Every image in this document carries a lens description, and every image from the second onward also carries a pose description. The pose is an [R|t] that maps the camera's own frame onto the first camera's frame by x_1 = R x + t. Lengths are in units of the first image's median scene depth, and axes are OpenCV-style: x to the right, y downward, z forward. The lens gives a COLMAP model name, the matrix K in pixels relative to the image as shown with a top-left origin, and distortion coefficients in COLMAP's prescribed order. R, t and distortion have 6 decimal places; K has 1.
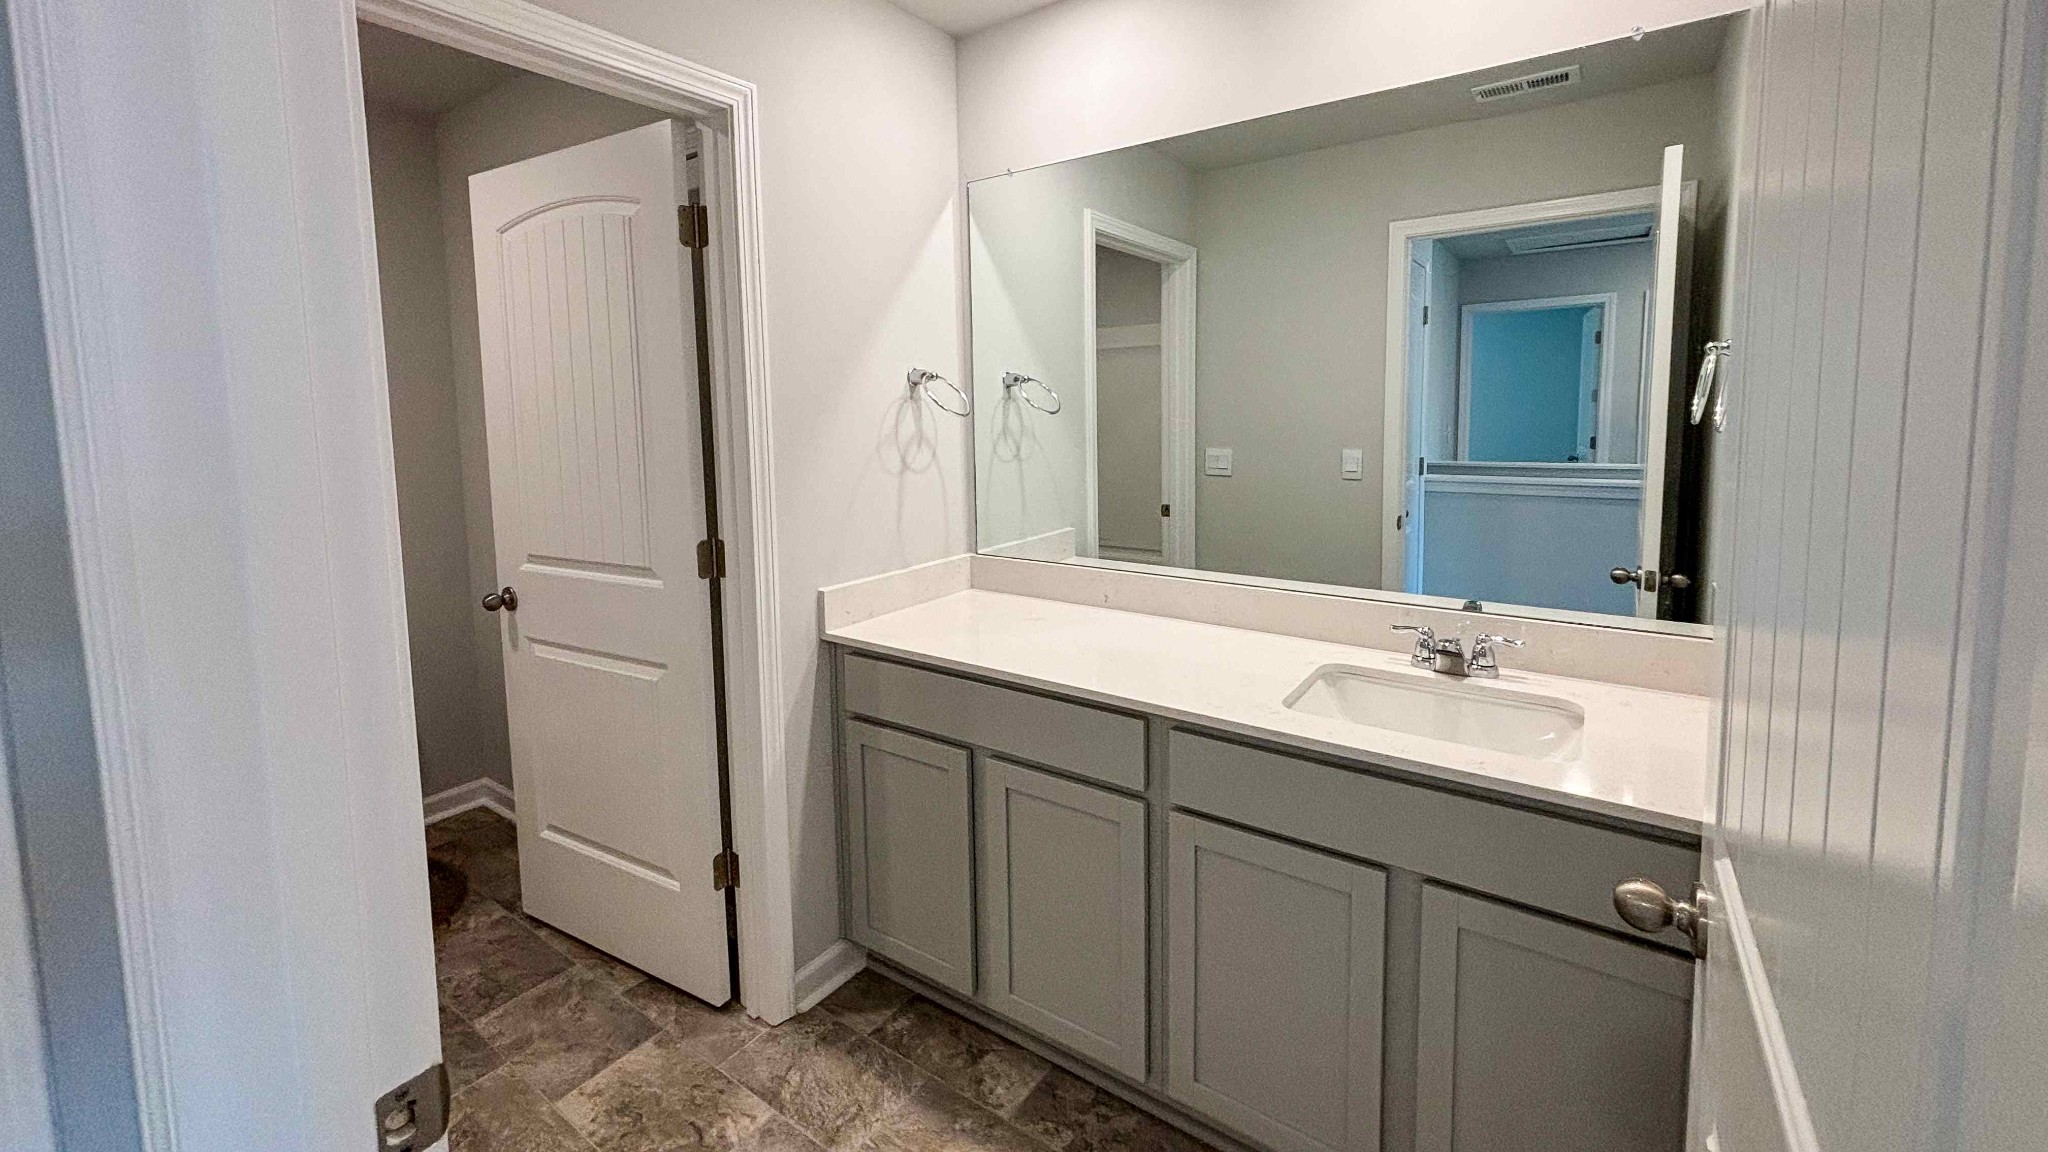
lens RADIAL K [[824.0, 0, 1020.7], [0, 824.0, 484.5], [0, 0, 1]] dist [0.036878, -0.000005]
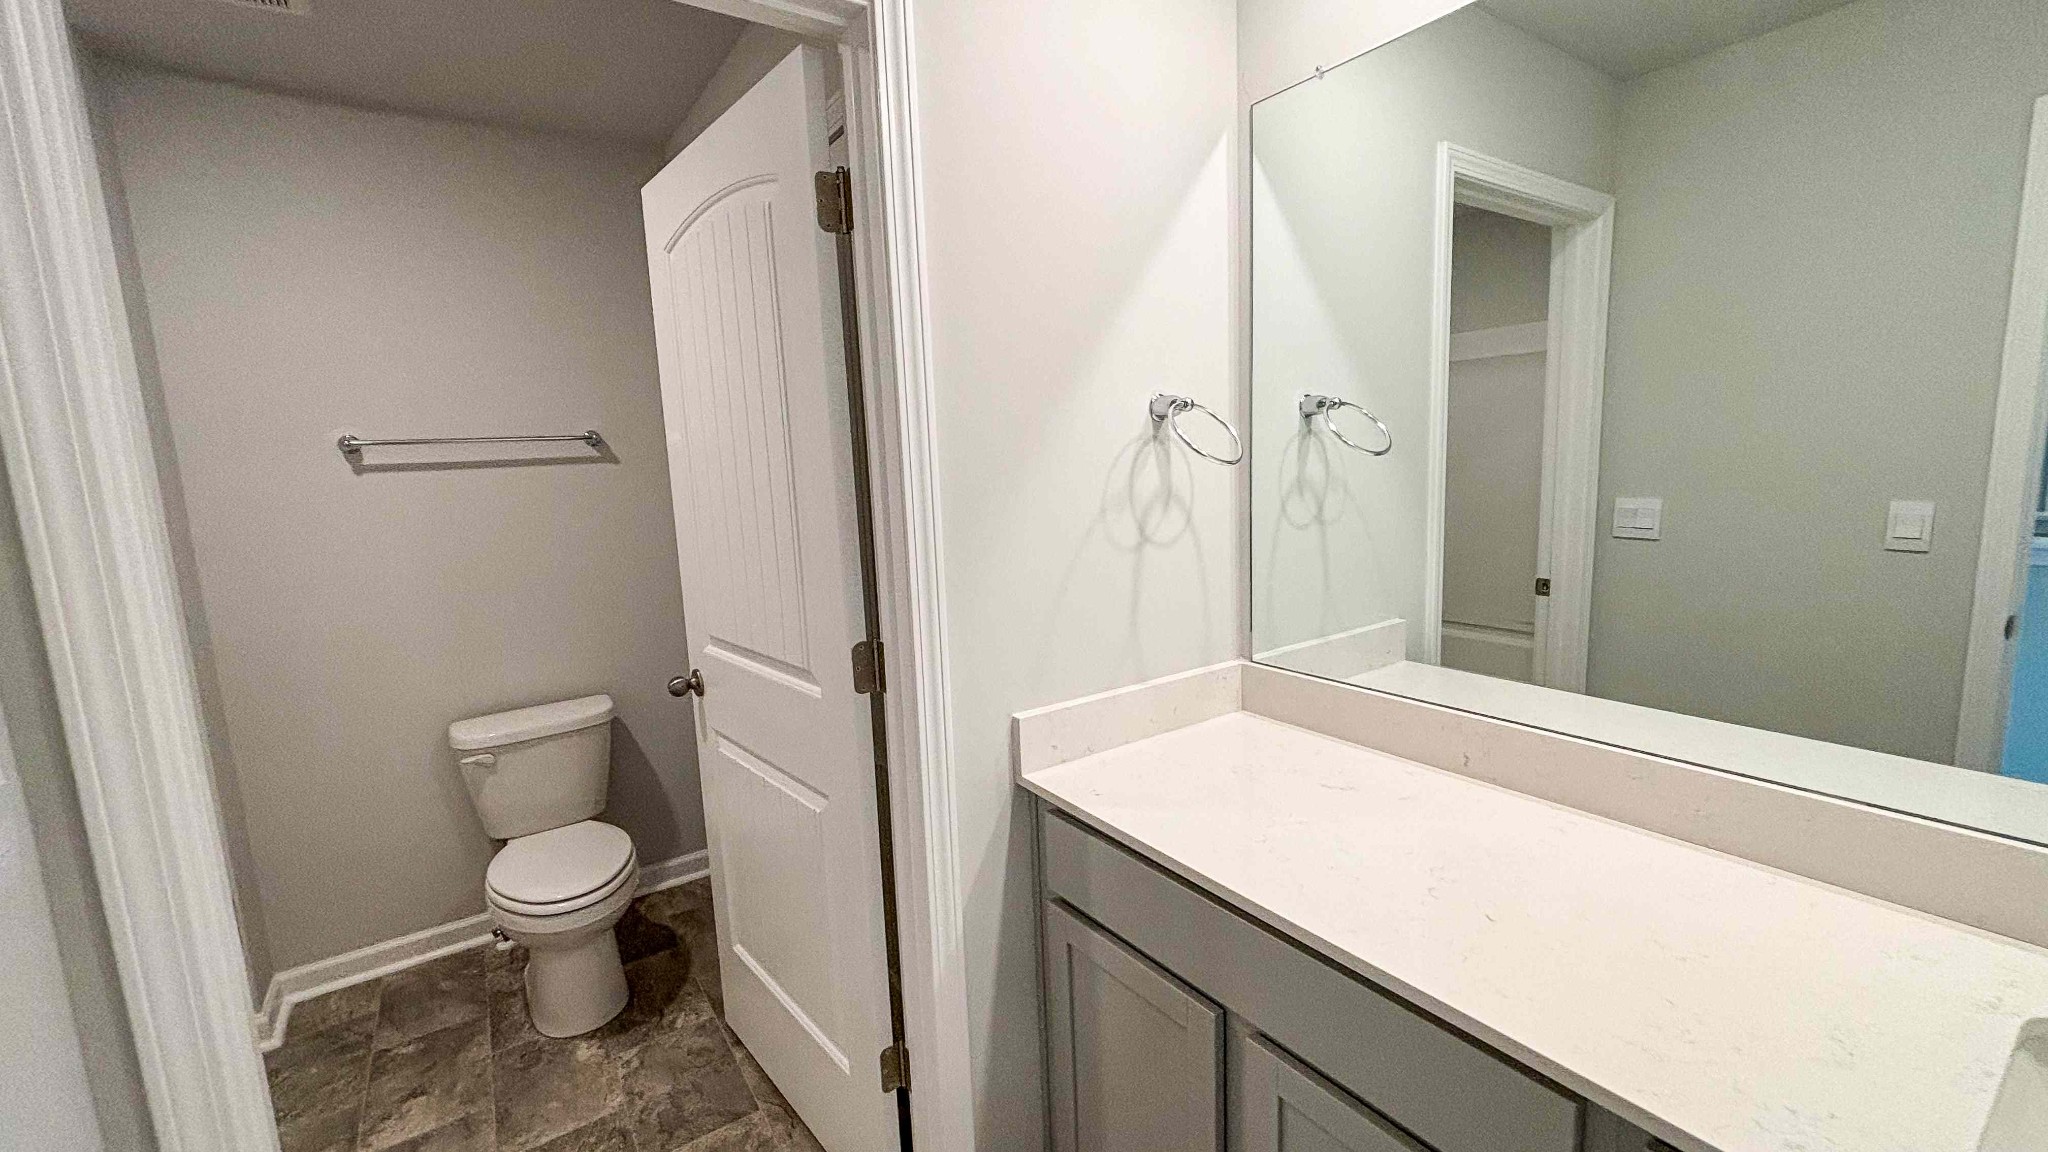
lens RADIAL K [[818.5, 0, 1024.0], [0, 818.5, 576.0], [0, 0, 1]] dist [0.001692, -0.000034]
pose [[0.938901, 0.030285, -0.342852, 0.000748], [-0.007156, 0.997624, 0.068524, -0.035984], [0.344113, -0.061884, 0.936887, 0.318575]]
